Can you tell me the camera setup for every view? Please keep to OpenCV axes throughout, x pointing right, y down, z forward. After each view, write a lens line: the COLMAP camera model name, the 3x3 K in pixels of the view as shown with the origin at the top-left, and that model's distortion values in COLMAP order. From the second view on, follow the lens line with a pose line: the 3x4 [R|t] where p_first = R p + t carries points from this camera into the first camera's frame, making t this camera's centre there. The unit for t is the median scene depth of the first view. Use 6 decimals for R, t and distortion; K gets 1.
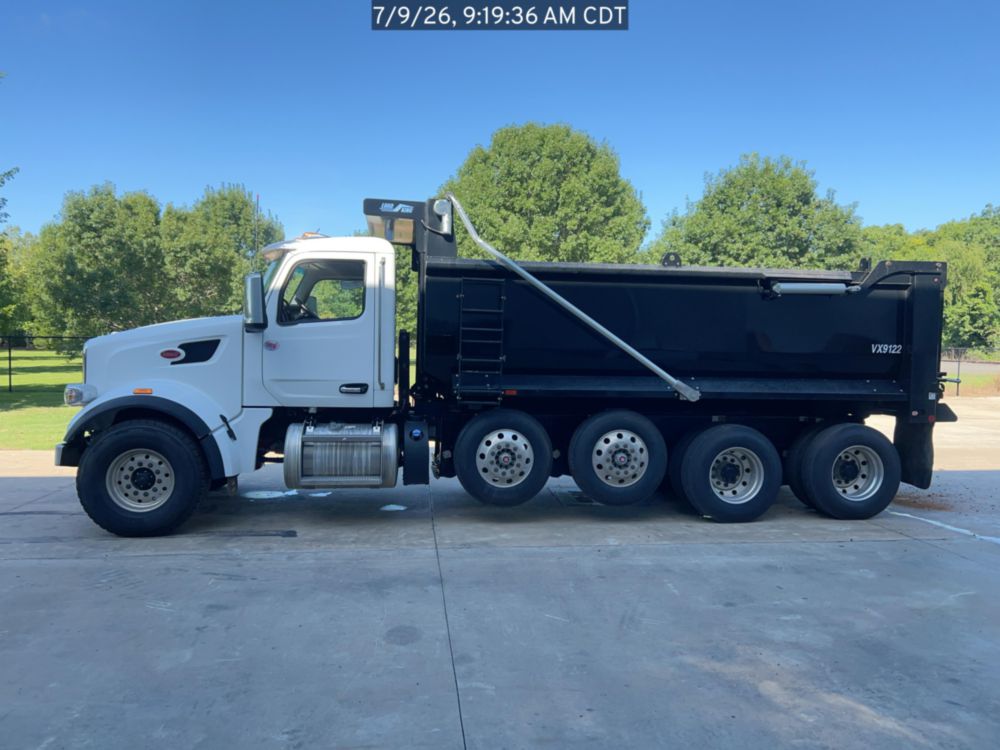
lens RADIAL K [[753.6, 0, 498.9], [0, 753.6, 388.5], [0, 0, 1]] dist [0.053144, -0.055523]
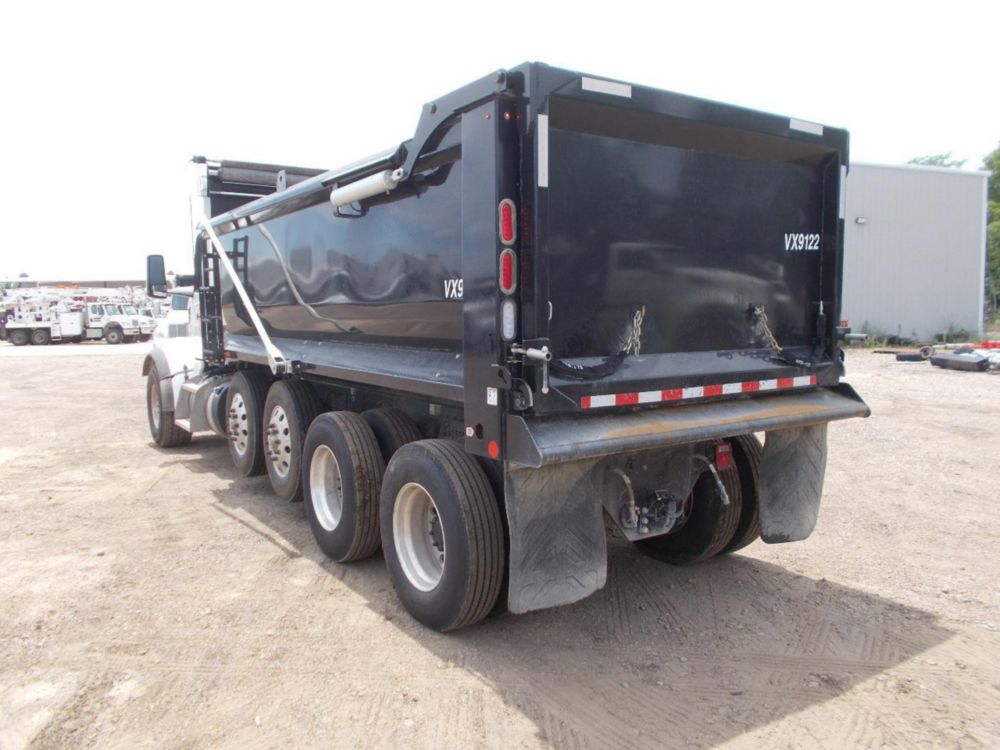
lens RADIAL K [[753.6, 0, 504.3], [0, 753.6, 370.4], [0, 0, 1]] dist [0.053144, -0.055523]
pose [[0.443964, 0.047703, -0.894774, 1.006490], [-0.033452, 0.998768, 0.036649, -0.020885], [0.895420, 0.013661, 0.445013, 0.875749]]
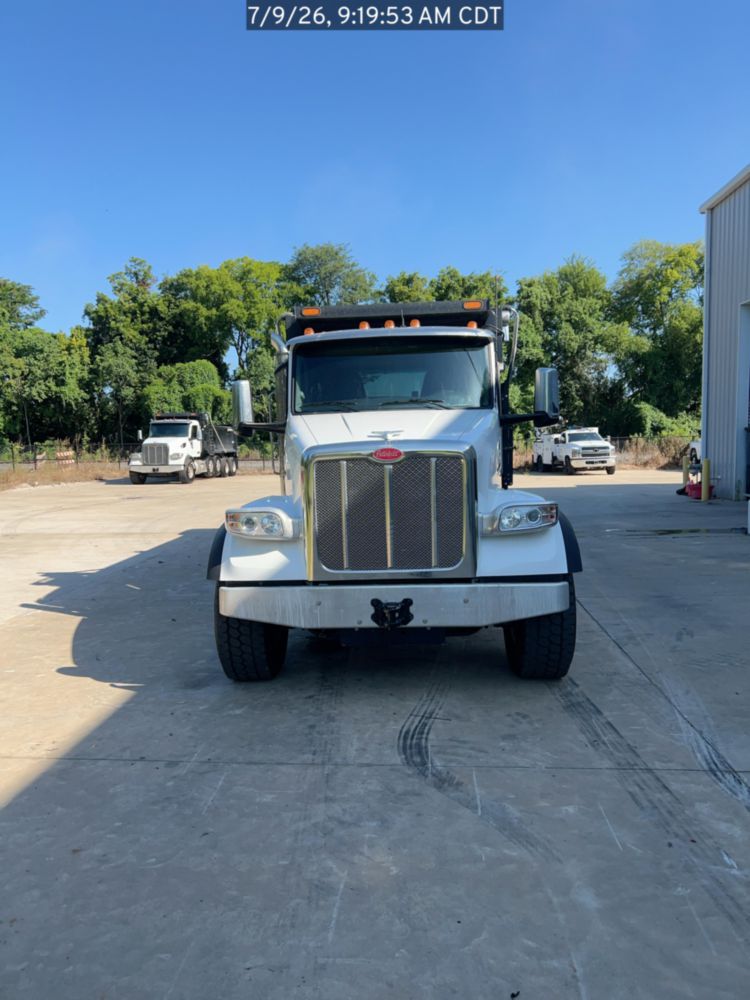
lens RADIAL K [[753.6, 0, 375.1], [0, 753.6, 507.0], [0, 0, 1]] dist [0.053144, -0.055523]
pose [[0.185017, -0.106376, 0.976961, -1.212497], [0.084367, 0.992173, 0.092055, -0.074146], [-0.979107, 0.065392, 0.192544, 0.948738]]
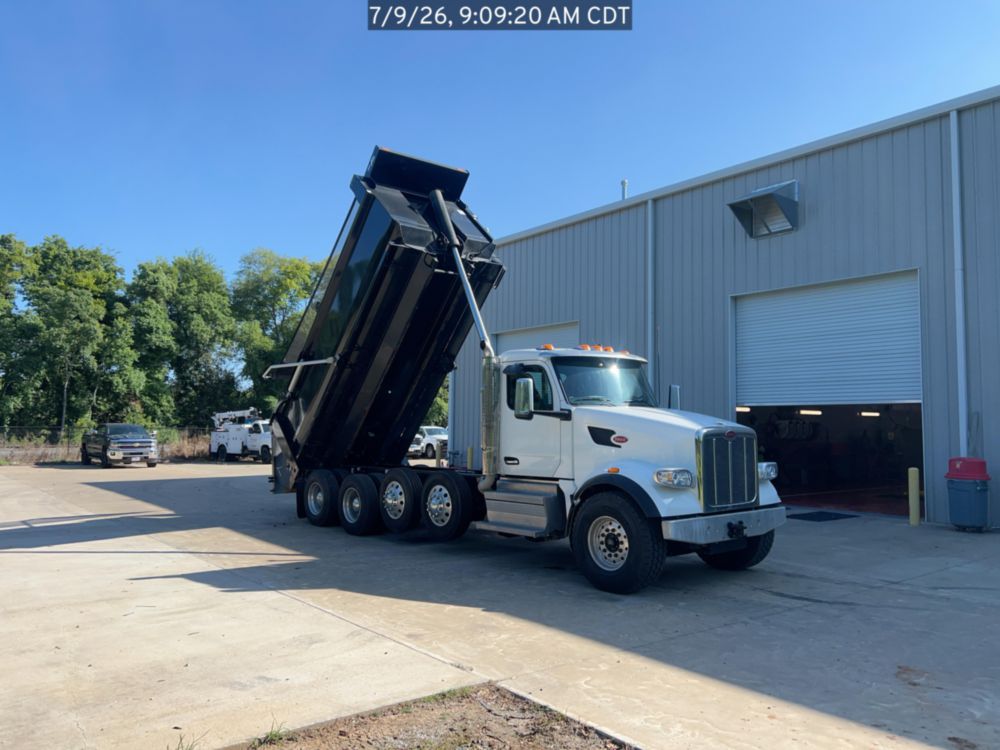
lens RADIAL K [[753.6, 0, 503.9], [0, 753.6, 382.5], [0, 0, 1]] dist [0.053144, -0.055523]
pose [[-0.538993, 0.031818, 0.841709, -1.338336], [0.039499, 0.999142, -0.012476, -0.137125], [-0.841383, 0.026522, -0.539788, 1.971796]]
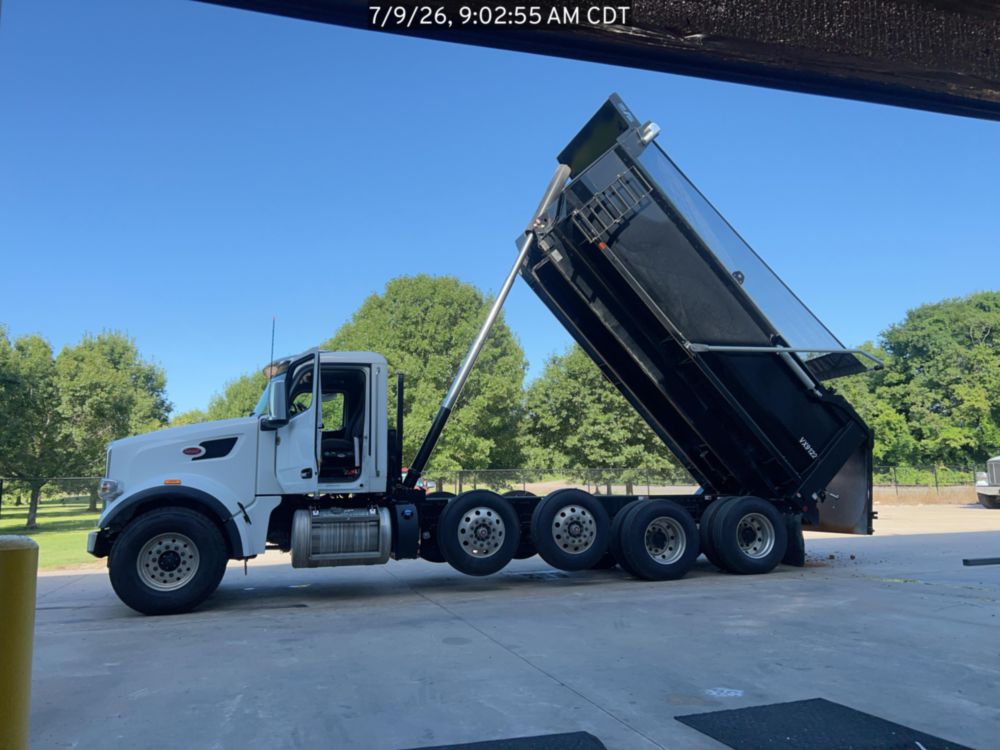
lens RADIAL K [[753.6, 0, 501.8], [0, 753.6, 377.6], [0, 0, 1]] dist [0.053144, -0.055523]
pose [[0.984813, -0.009950, 0.173334, -0.164819], [0.044975, 0.978898, -0.199341, 0.092866], [-0.167693, 0.204109, 0.964478, -0.202168]]
